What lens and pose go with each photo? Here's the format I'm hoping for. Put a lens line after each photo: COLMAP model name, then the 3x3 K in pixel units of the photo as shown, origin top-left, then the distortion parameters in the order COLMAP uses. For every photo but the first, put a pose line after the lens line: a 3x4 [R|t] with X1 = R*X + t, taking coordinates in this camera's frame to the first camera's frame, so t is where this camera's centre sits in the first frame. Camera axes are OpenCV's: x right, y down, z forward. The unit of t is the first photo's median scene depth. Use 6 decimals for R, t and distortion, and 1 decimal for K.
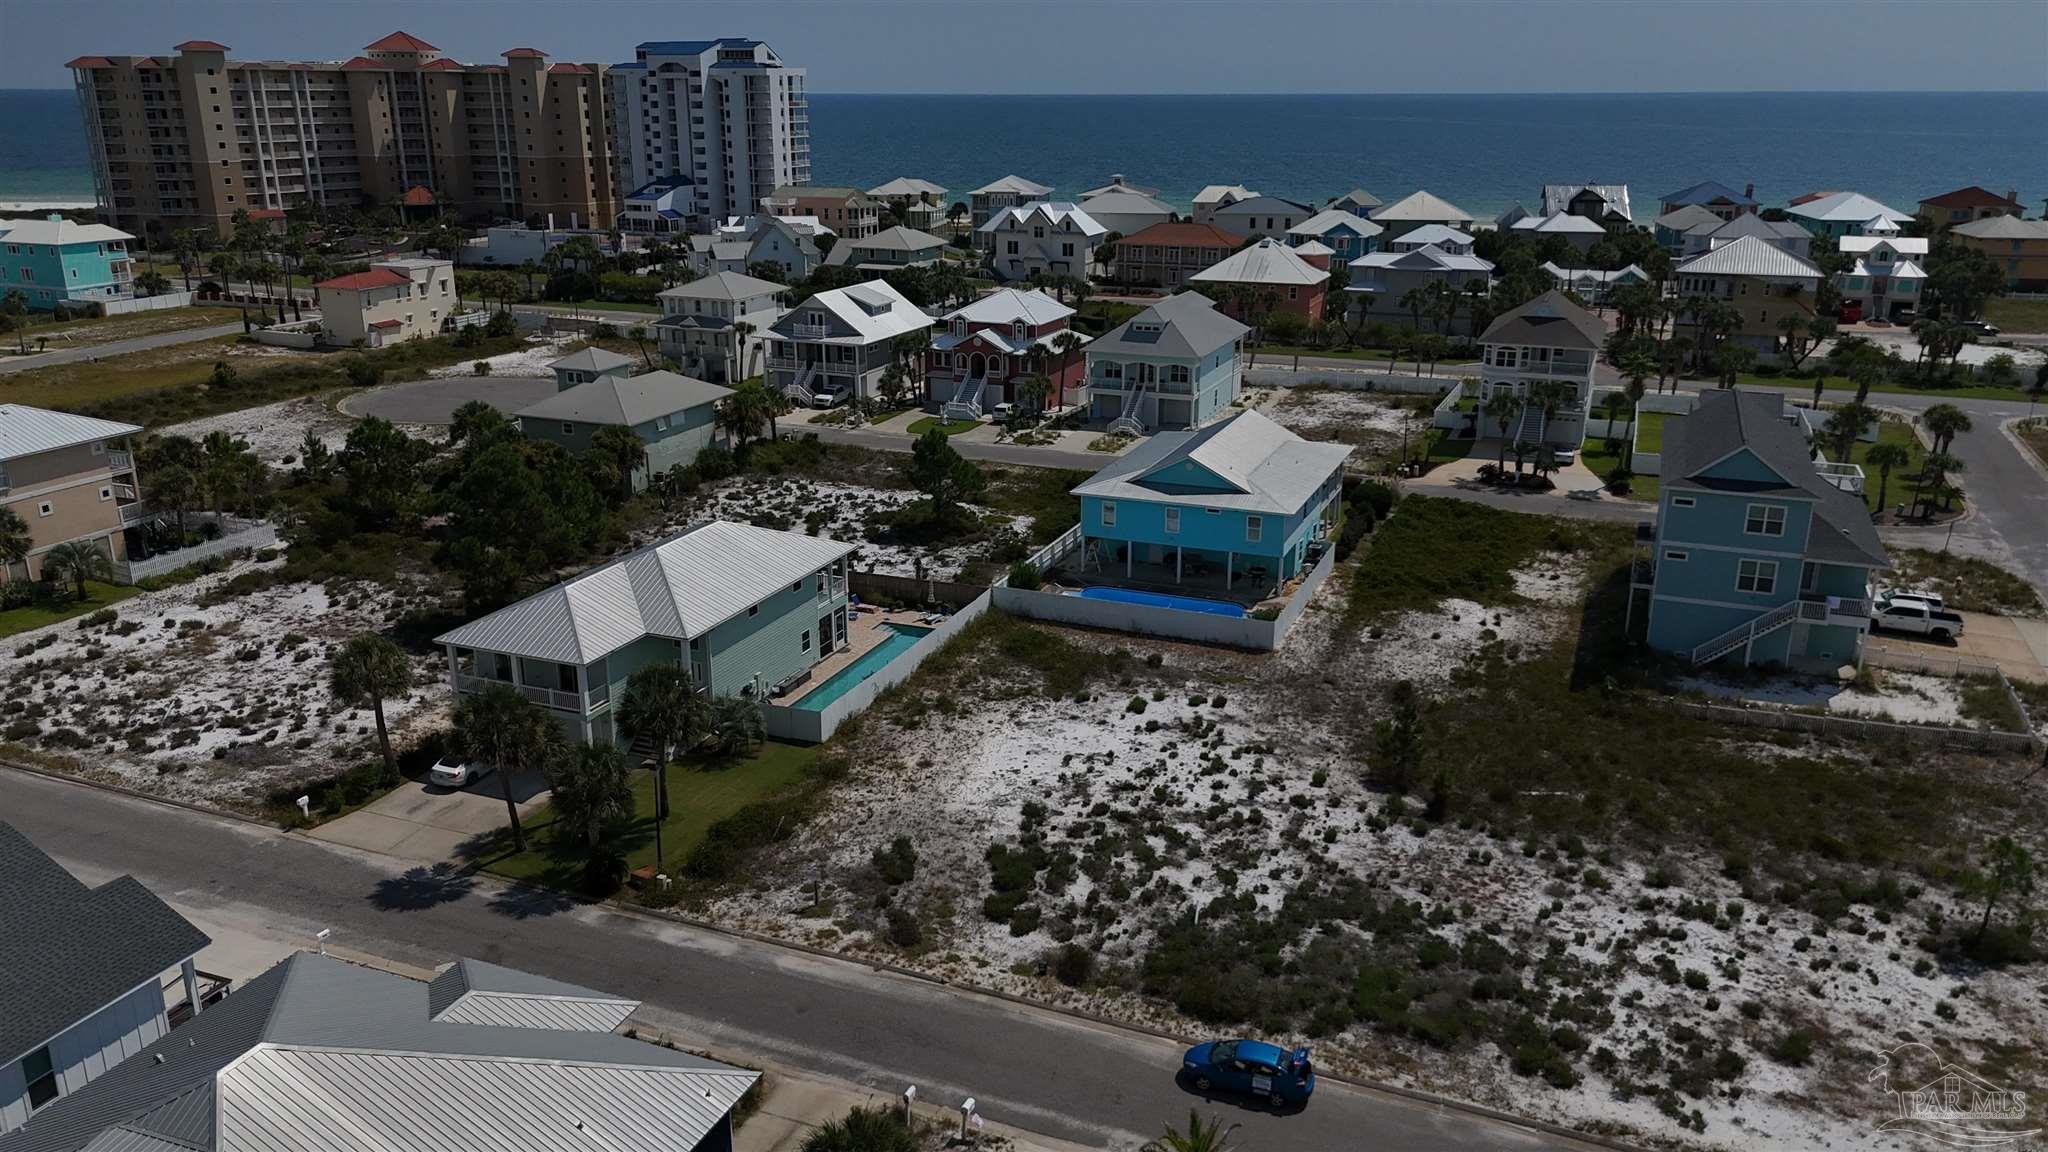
lens RADIAL K [[1513.6, 0, 1021.3], [0, 1513.6, 573.9], [0, 0, 1]] dist [0.079954, -0.083947]
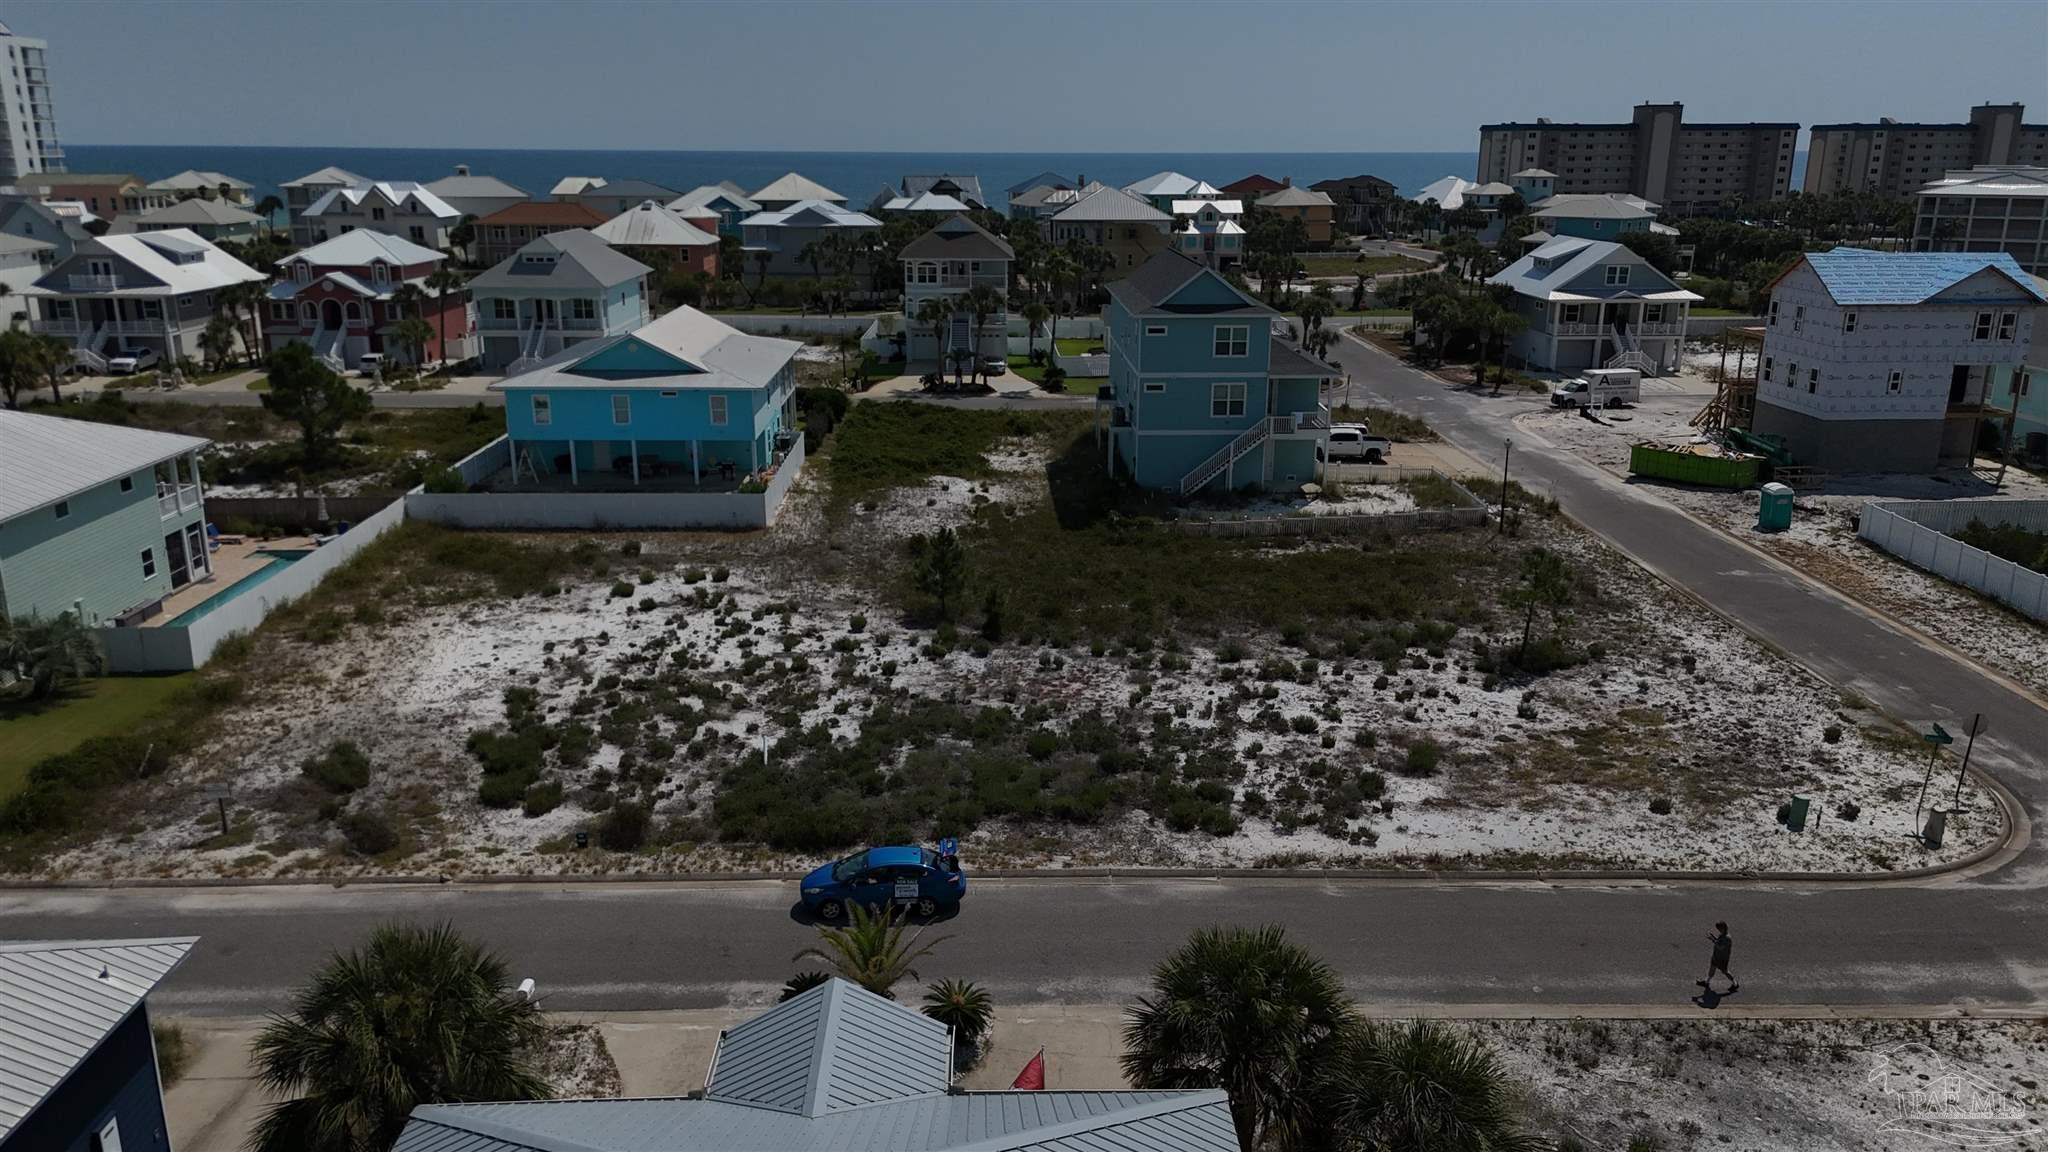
lens RADIAL K [[1513.6, 0, 1018.1], [0, 1513.6, 561.4], [0, 0, 1]] dist [0.079954, -0.083947]
pose [[0.915664, -0.103466, 0.388400, -0.050450], [0.119703, 0.992651, -0.017770, 0.120890], [-0.383706, 0.062764, 0.921320, 0.158574]]
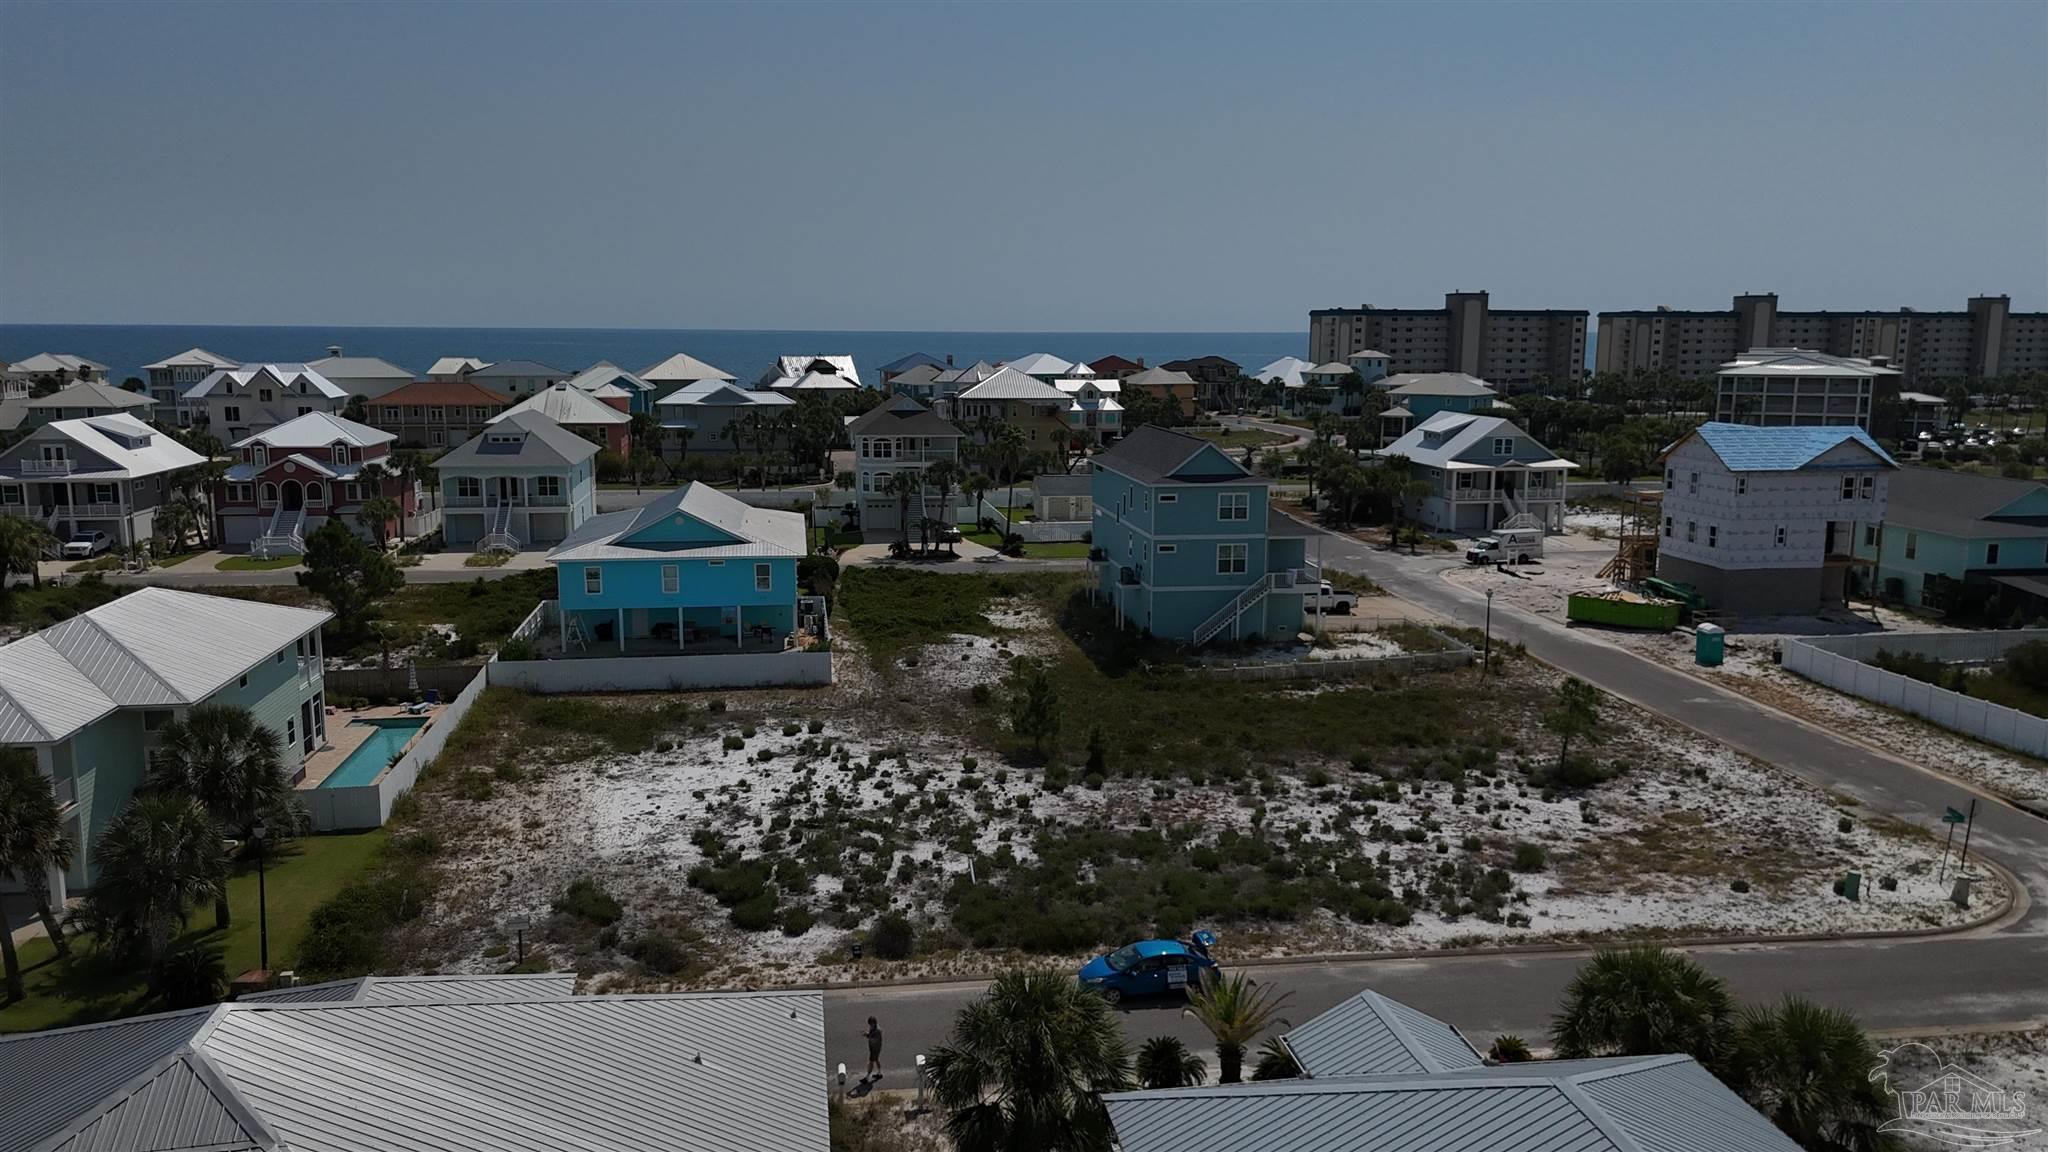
lens RADIAL K [[1513.6, 0, 1019.1], [0, 1513.6, 574.2], [0, 0, 1]] dist [0.079954, -0.083947]
pose [[0.859168, -0.079474, 0.505484, -0.238093], [0.151817, 0.982975, -0.103496, 0.115415], [-0.488653, 0.165662, 0.856607, 0.147647]]
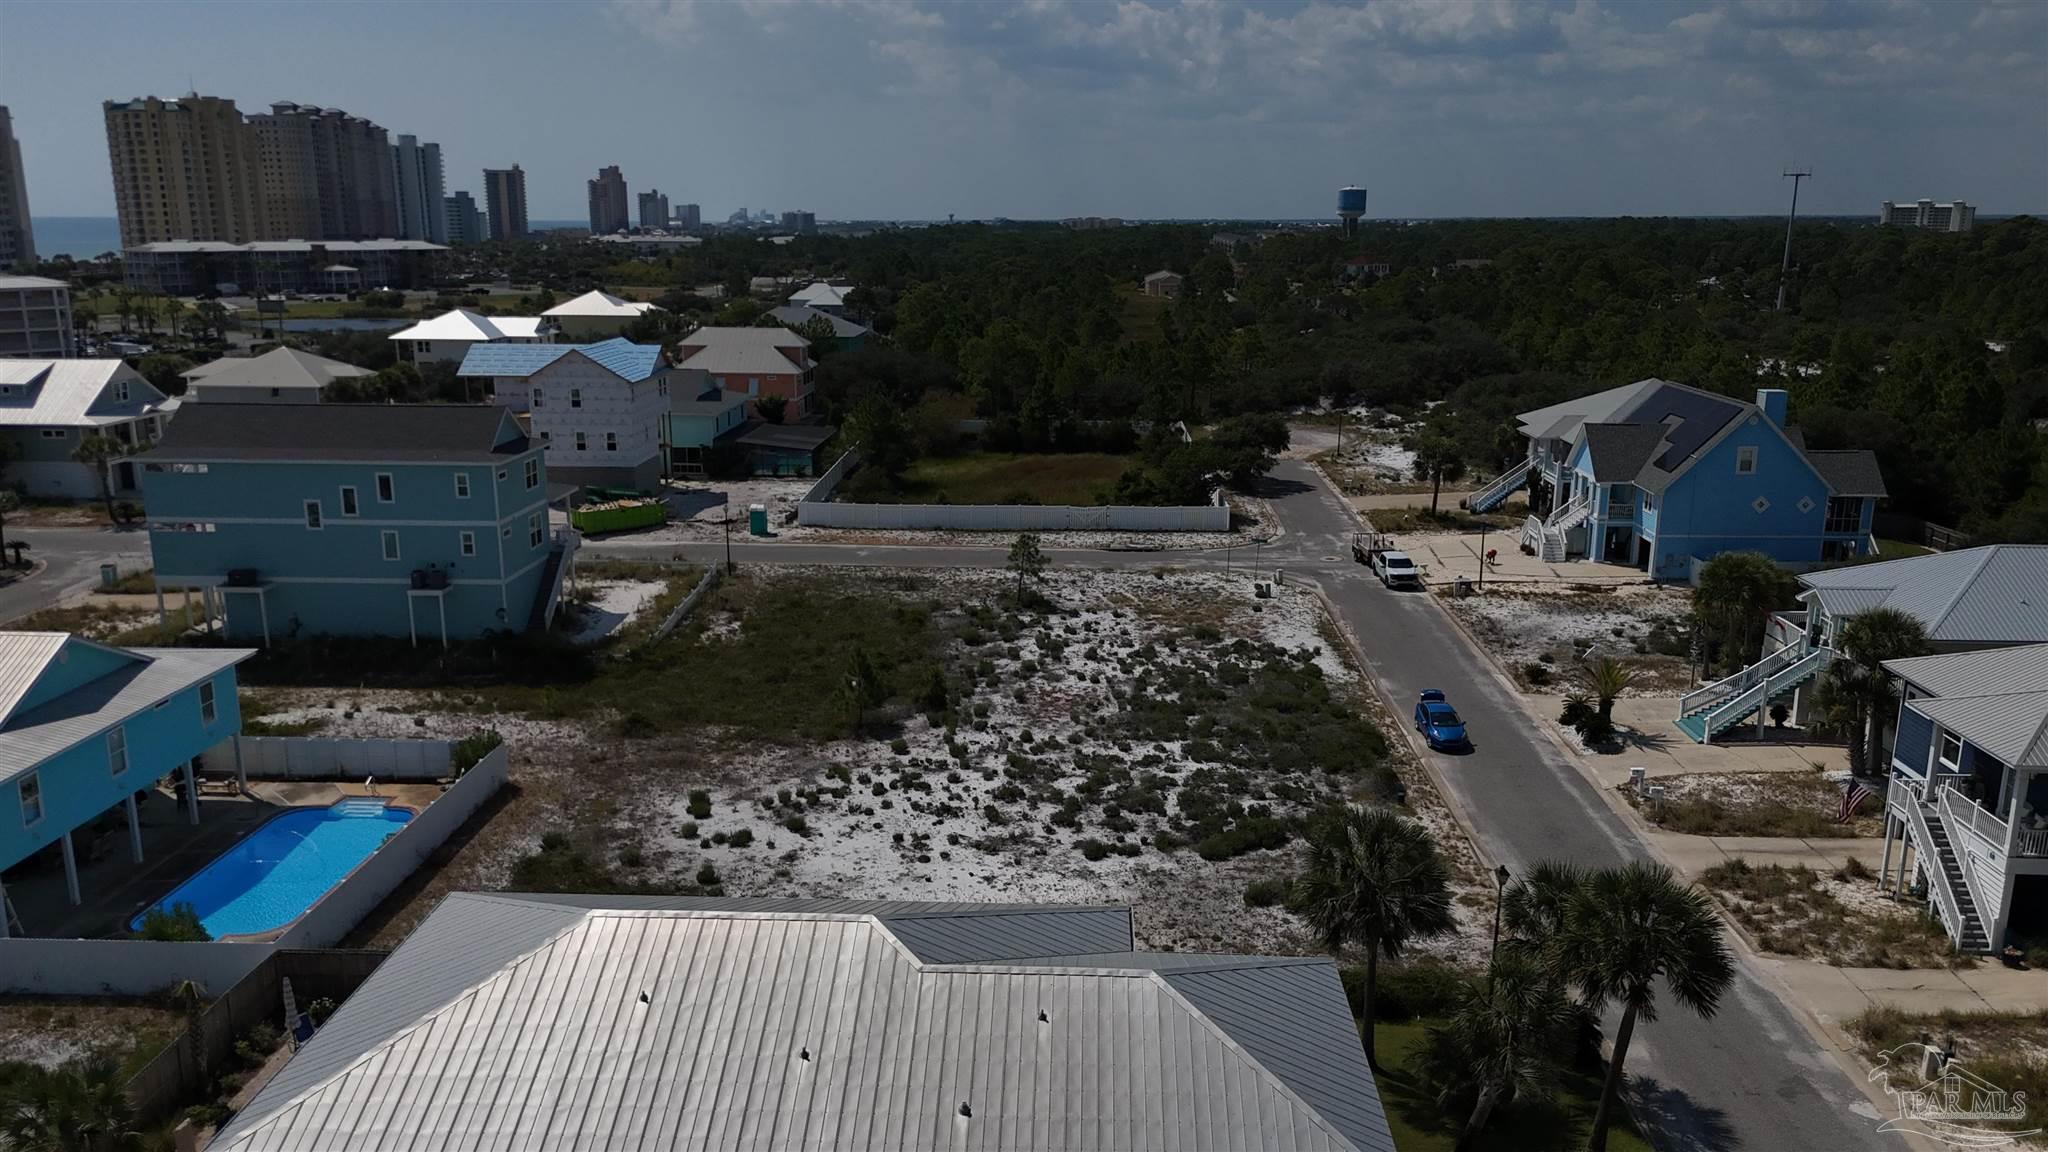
lens RADIAL K [[1513.6, 0, 1019.9], [0, 1513.6, 570.7], [0, 0, 1]] dist [0.079954, -0.083947]
pose [[-0.335228, -0.214077, 0.917493, -0.634550], [0.283635, 0.905730, 0.314966, -0.226224], [-0.898428, 0.365819, -0.242907, 1.079264]]
